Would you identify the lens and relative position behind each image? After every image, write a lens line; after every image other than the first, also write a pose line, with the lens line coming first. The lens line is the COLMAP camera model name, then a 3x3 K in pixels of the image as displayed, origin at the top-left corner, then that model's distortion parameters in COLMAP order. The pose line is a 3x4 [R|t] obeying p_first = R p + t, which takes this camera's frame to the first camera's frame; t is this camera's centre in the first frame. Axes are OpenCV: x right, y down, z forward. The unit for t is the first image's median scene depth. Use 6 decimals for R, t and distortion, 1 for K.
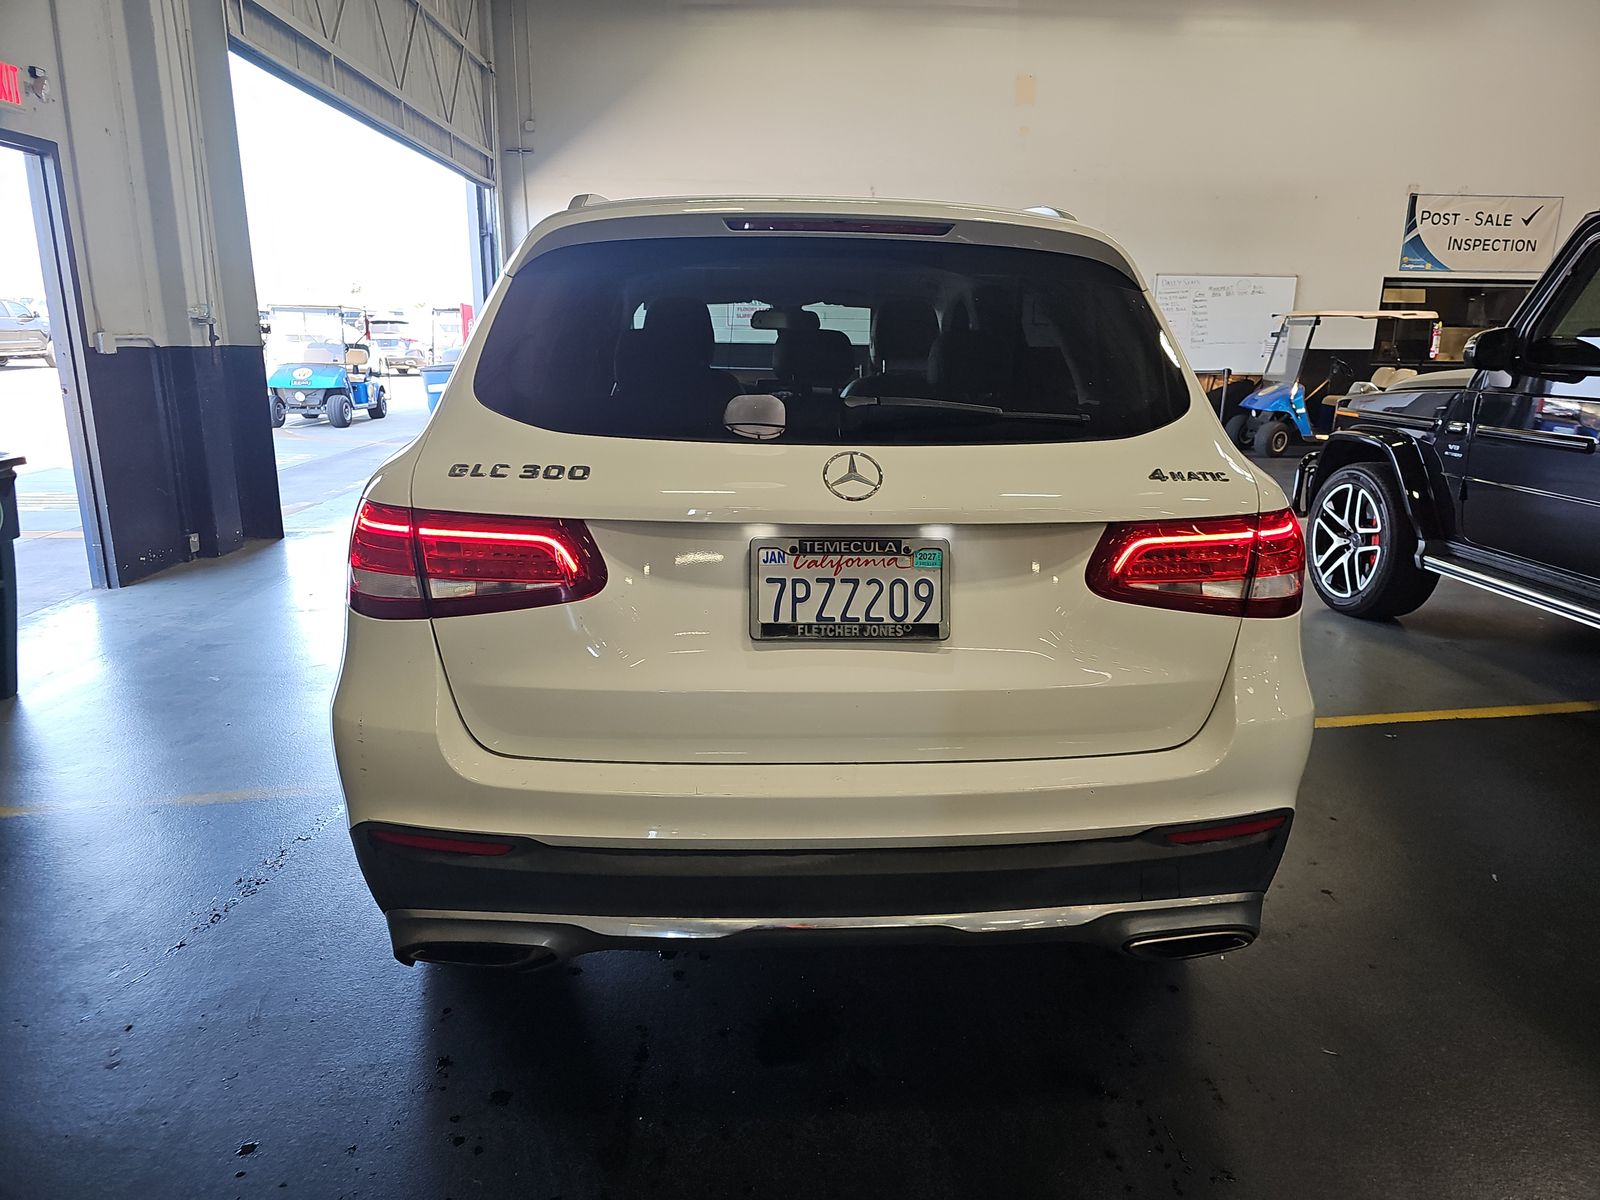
lens RADIAL K [[1081.5, 0, 825.7], [0, 1081.5, 604.9], [0, 0, 1]] dist [0.008721, 0.000328]
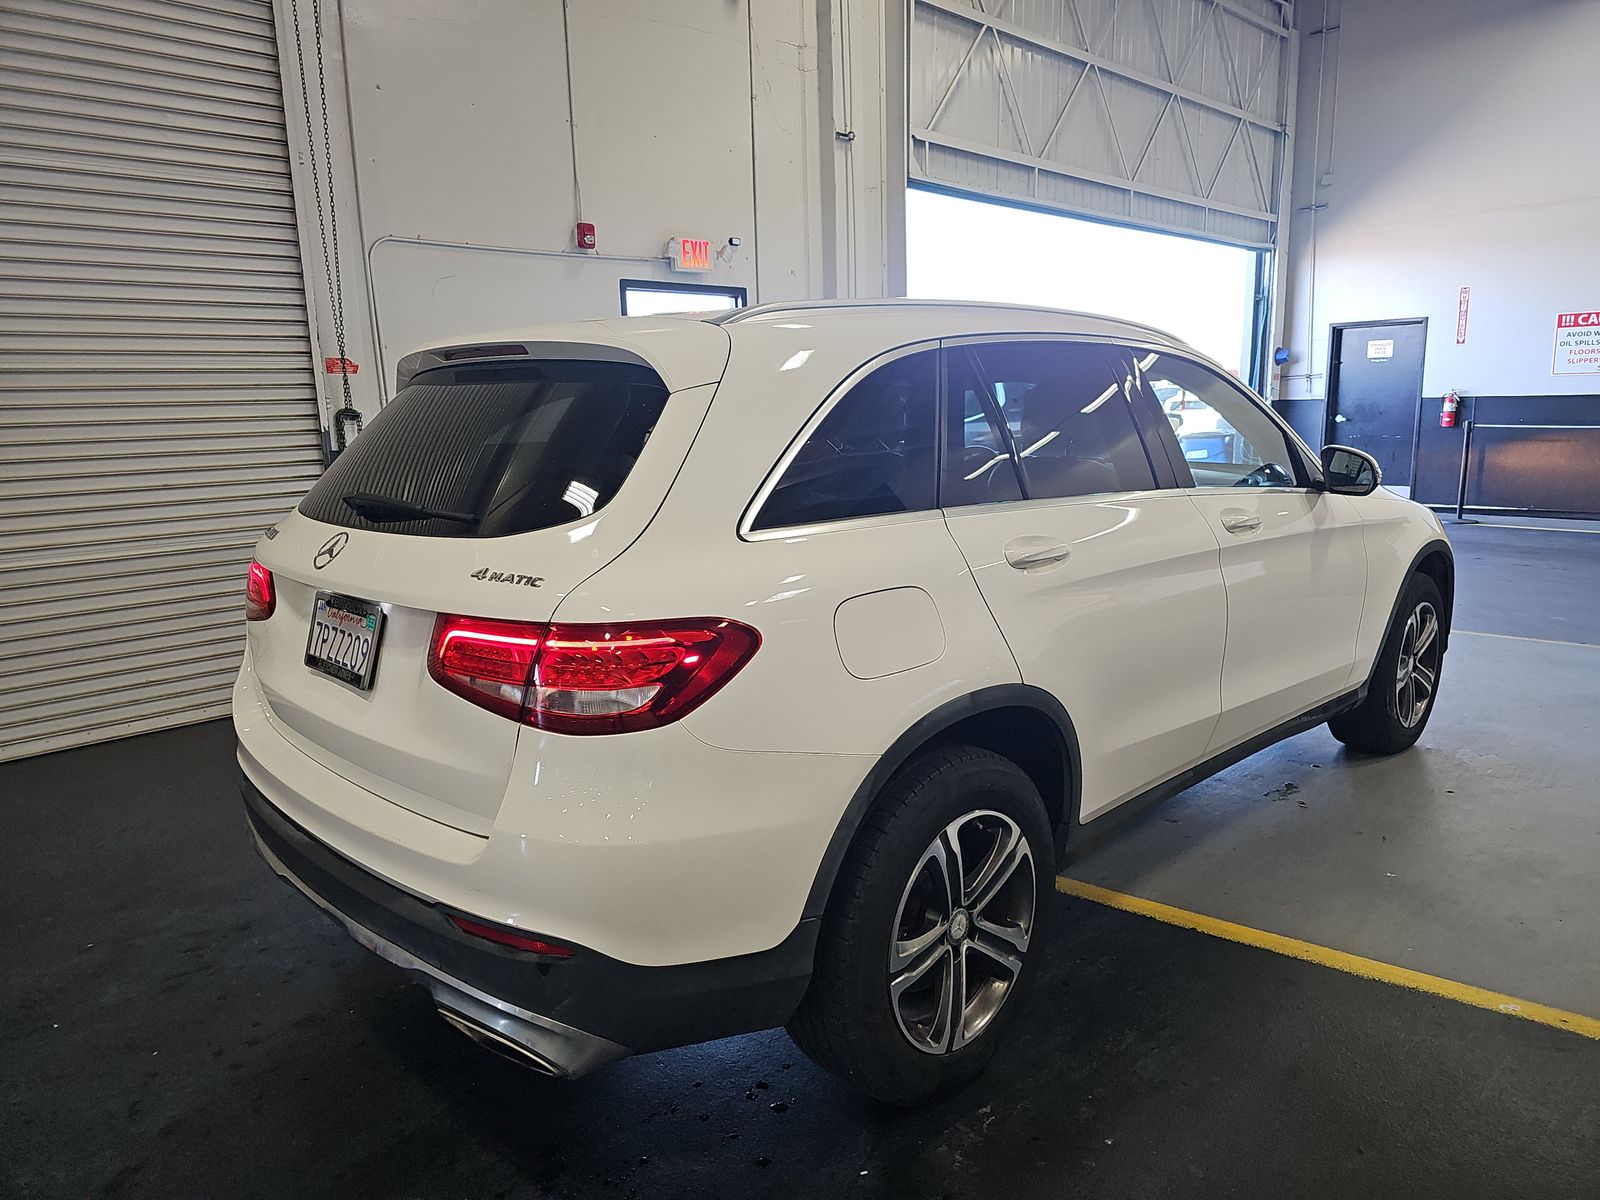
lens RADIAL K [[1081.5, 0, 825.7], [0, 1081.5, 604.9], [0, 0, 1]] dist [0.008721, 0.000328]
pose [[0.641378, 0.115284, -0.758514, 1.276372], [-0.153974, 0.987874, 0.019947, -0.157358], [0.751615, 0.103998, 0.651351, 0.551647]]
